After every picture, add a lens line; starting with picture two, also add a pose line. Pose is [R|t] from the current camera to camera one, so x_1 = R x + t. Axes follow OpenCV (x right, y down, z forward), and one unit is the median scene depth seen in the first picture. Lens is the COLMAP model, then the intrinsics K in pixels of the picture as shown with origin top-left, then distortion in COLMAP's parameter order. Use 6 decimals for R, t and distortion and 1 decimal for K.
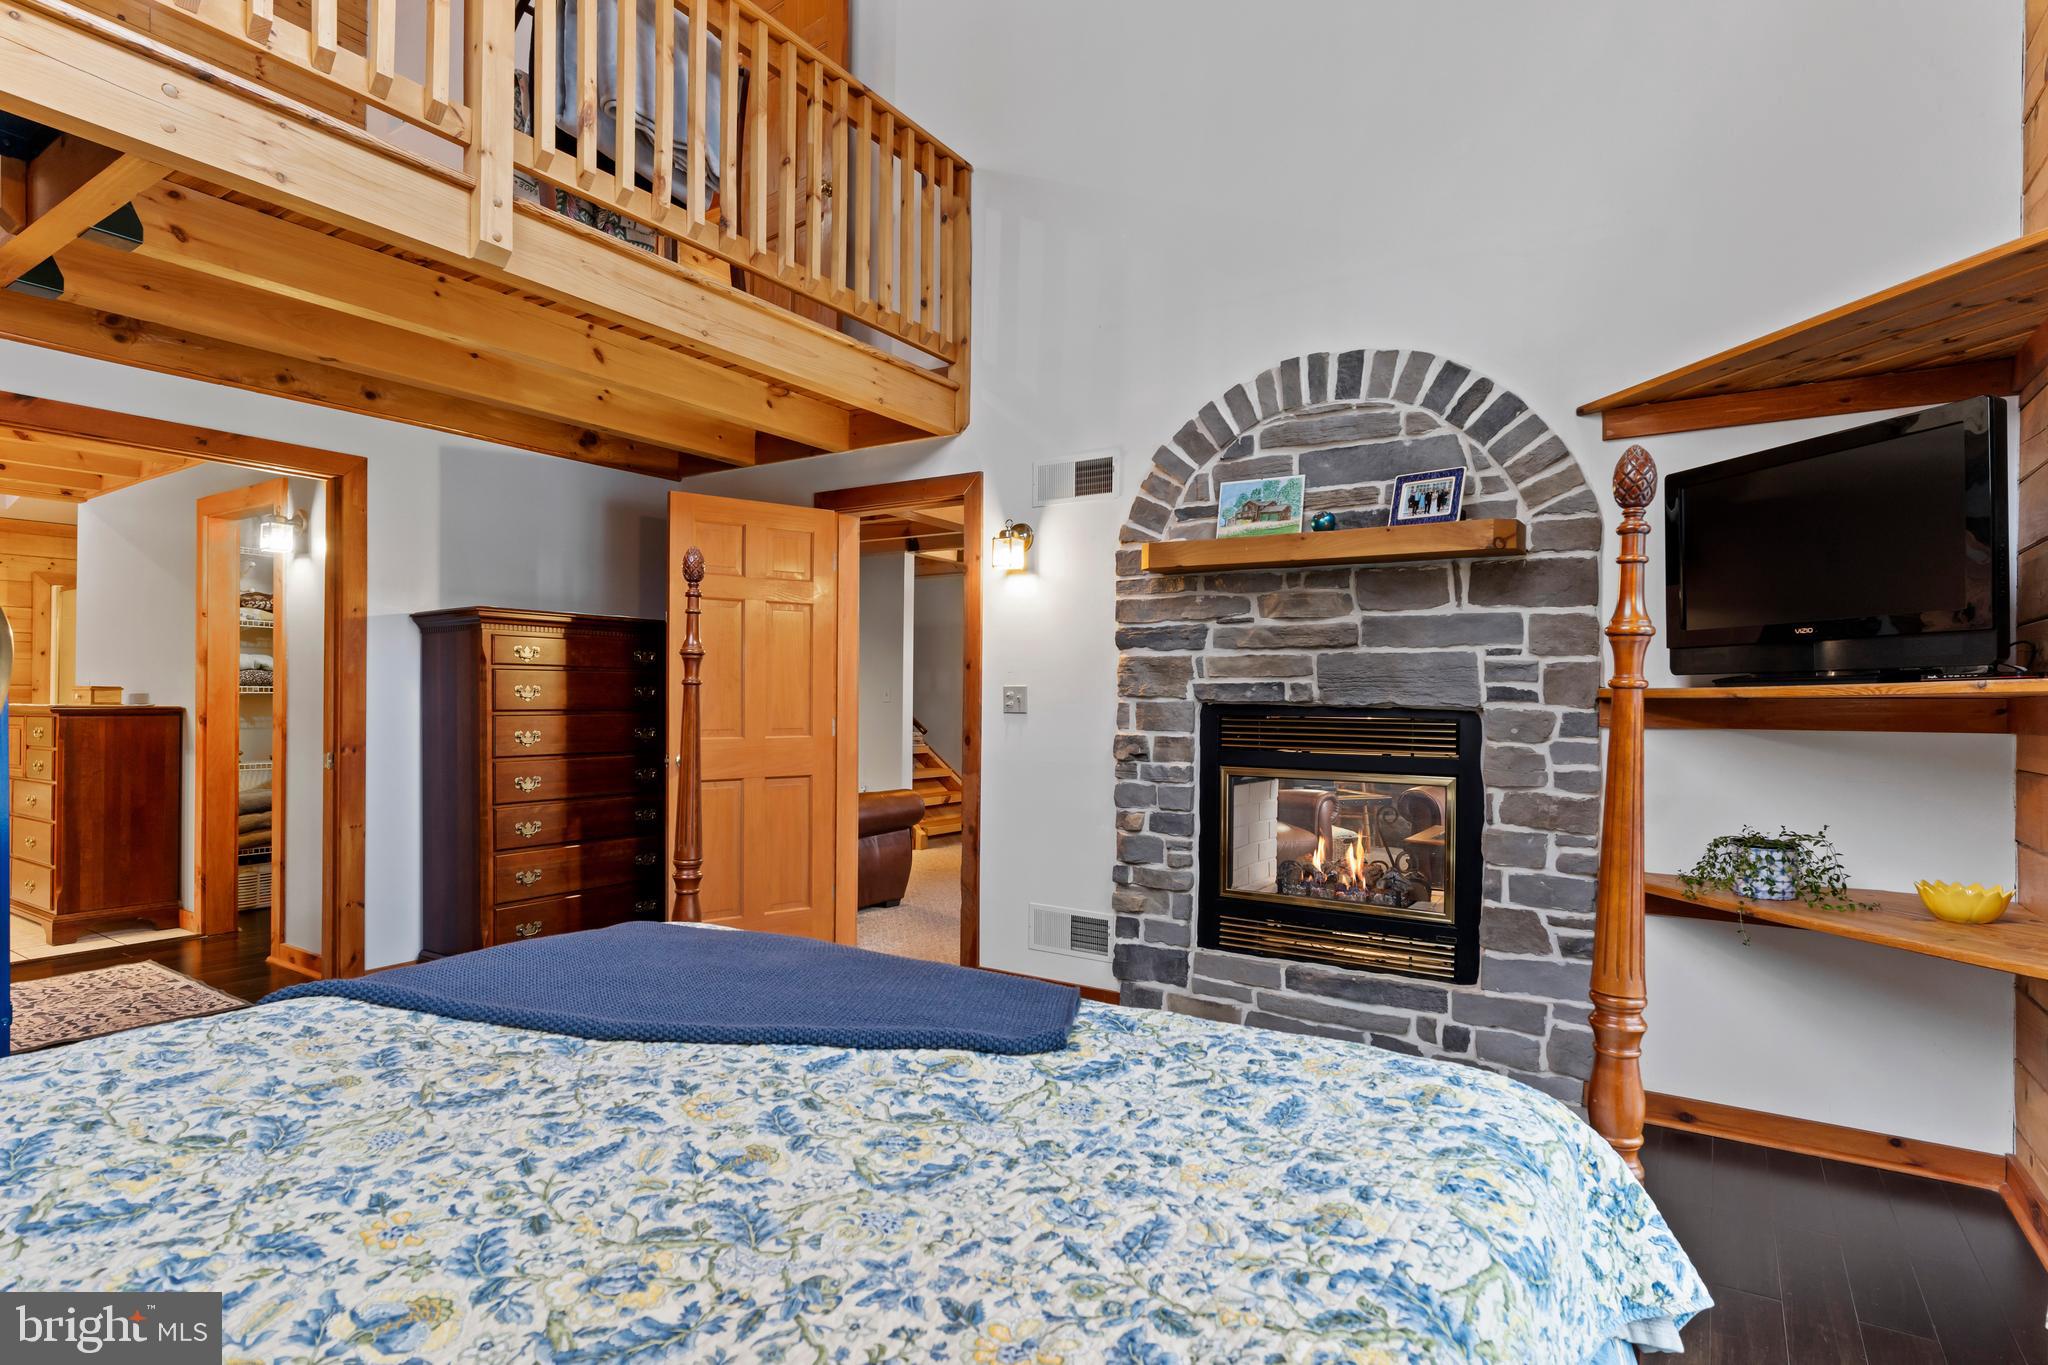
lens RADIAL K [[1051.4, 0, 1014.1], [0, 1051.4, 685.1], [0, 0, 1]] dist [-0.005108, 0.001662]
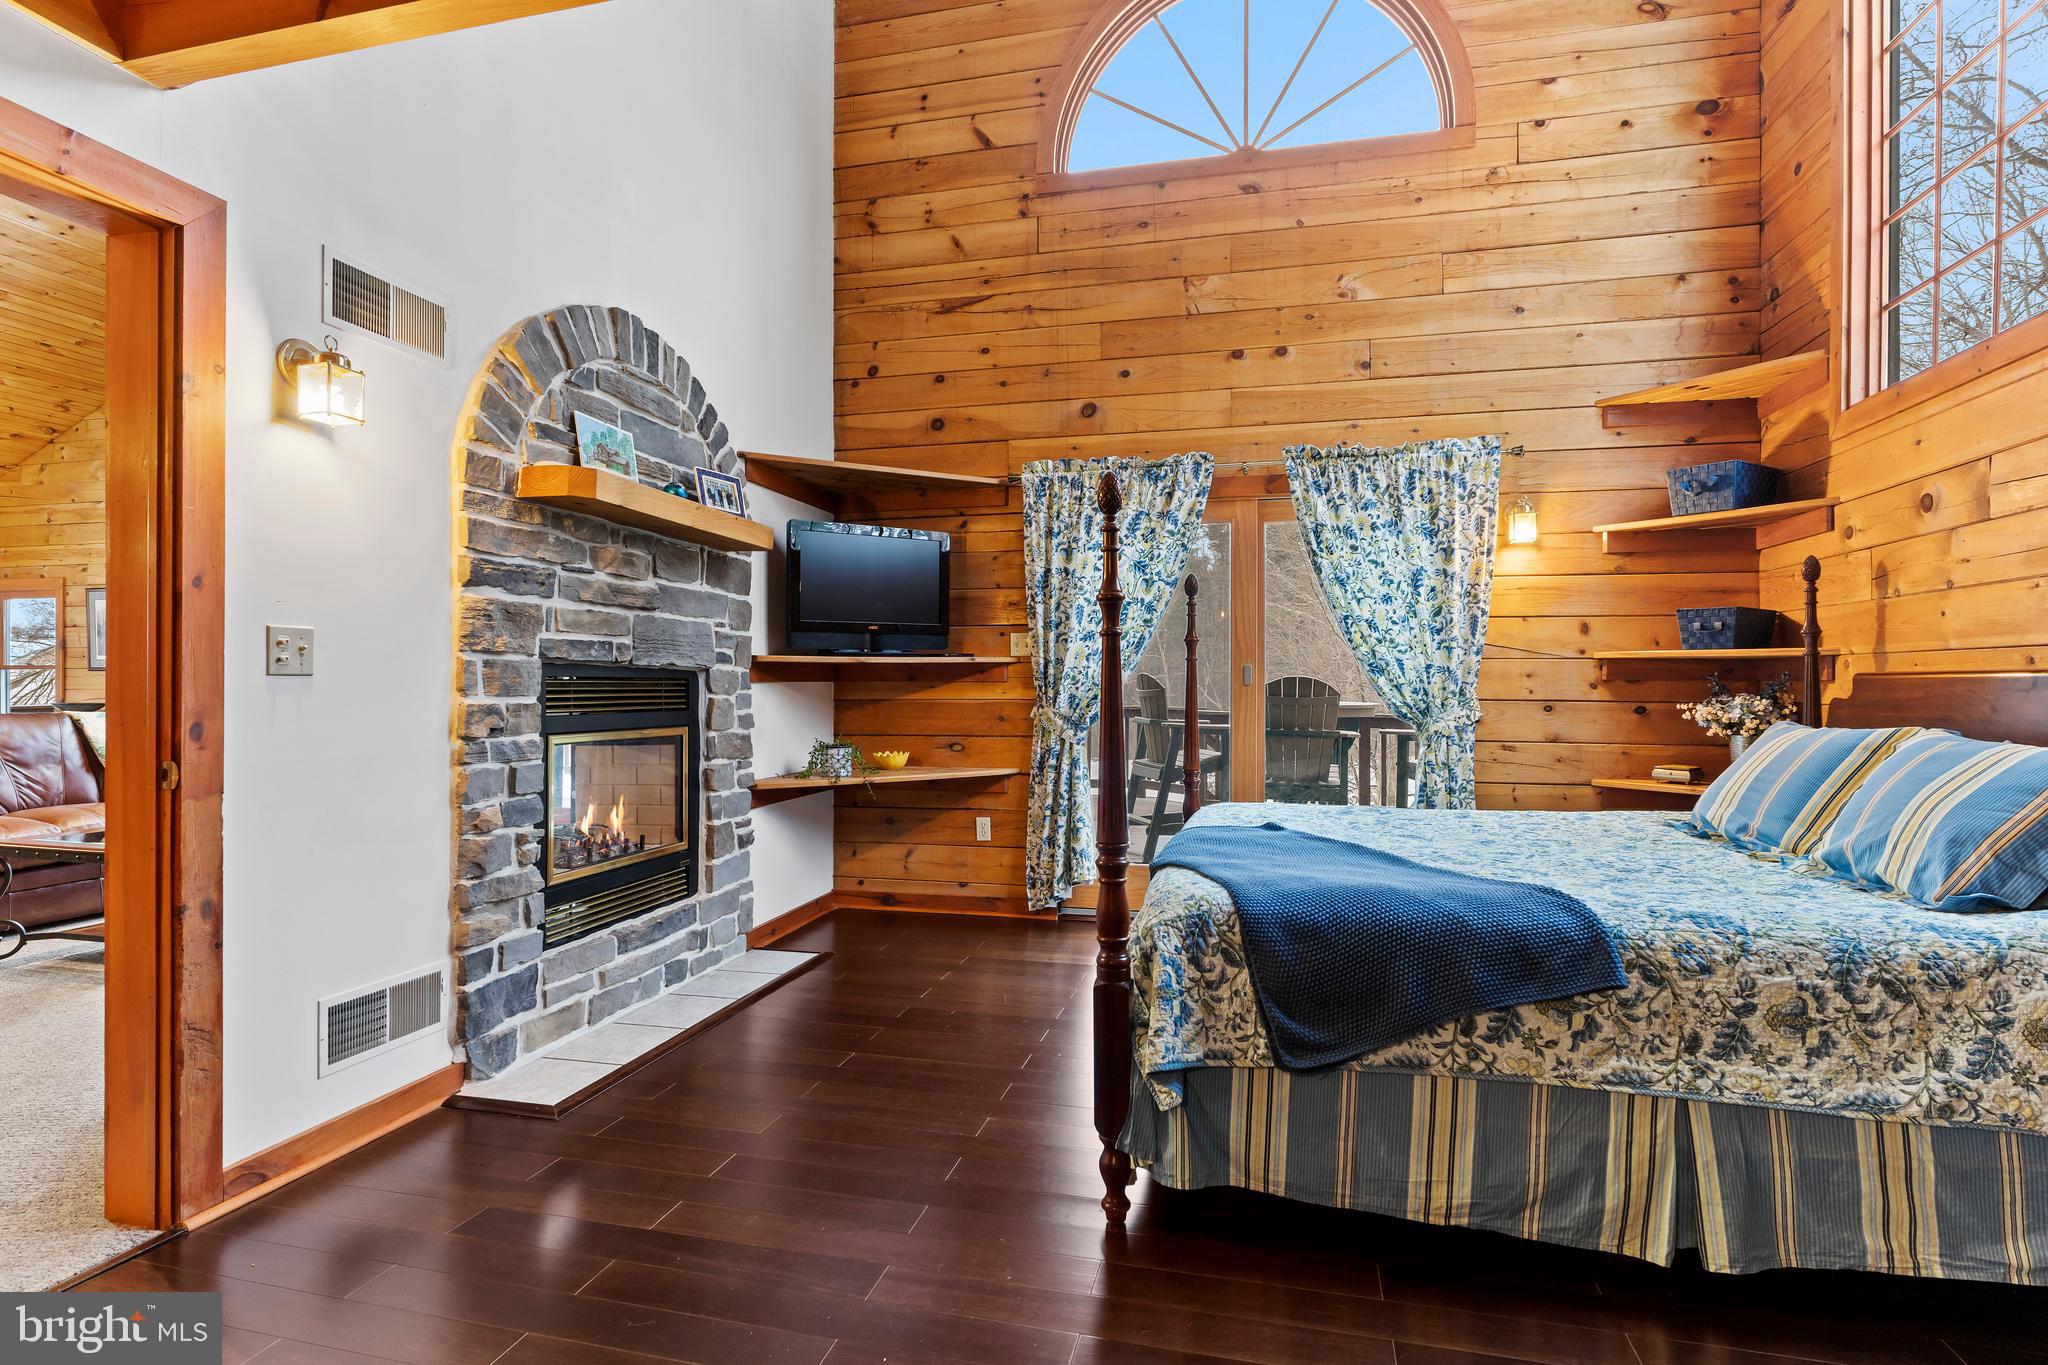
lens RADIAL K [[1051.4, 0, 1014.1], [0, 1051.4, 685.1], [0, 0, 1]] dist [-0.005108, 0.001662]
pose [[-0.333857, -0.006791, 0.942599, -0.762399], [-0.009961, 0.999944, 0.003676, 0.029960], [-0.942571, -0.008162, -0.333906, 0.959356]]
